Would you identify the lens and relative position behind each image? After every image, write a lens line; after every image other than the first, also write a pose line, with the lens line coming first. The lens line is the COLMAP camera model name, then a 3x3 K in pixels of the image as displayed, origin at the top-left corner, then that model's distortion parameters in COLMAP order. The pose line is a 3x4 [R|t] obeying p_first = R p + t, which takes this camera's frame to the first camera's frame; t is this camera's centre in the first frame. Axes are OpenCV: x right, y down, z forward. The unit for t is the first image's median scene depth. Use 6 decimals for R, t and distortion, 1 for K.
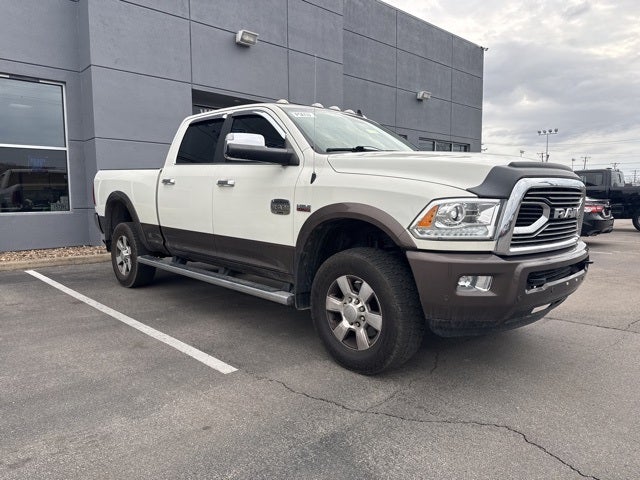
lens RADIAL K [[450.0, 0, 316.1], [0, 450.0, 228.0], [0, 0, 1]] dist [0.050417, -0.059452]
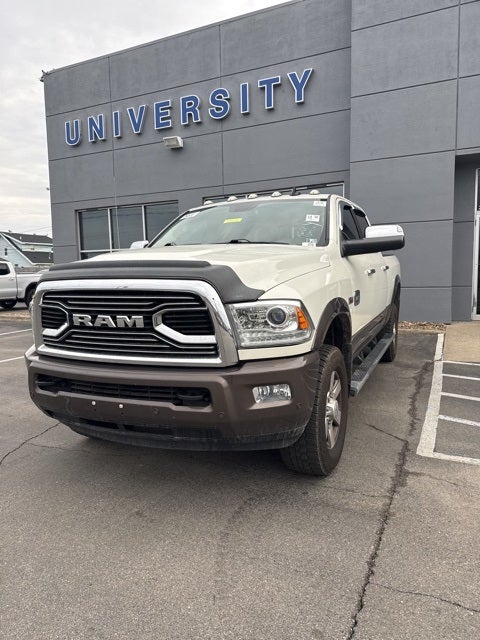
lens RADIAL K [[450.0, 0, 243.4], [0, 450.0, 317.4], [0, 0, 1]] dist [0.050417, -0.059452]
pose [[0.376664, 0.088214, -0.922140, 1.491034], [-0.051652, 0.995907, 0.074173, -0.121690], [0.924909, 0.019692, 0.379679, 0.972599]]
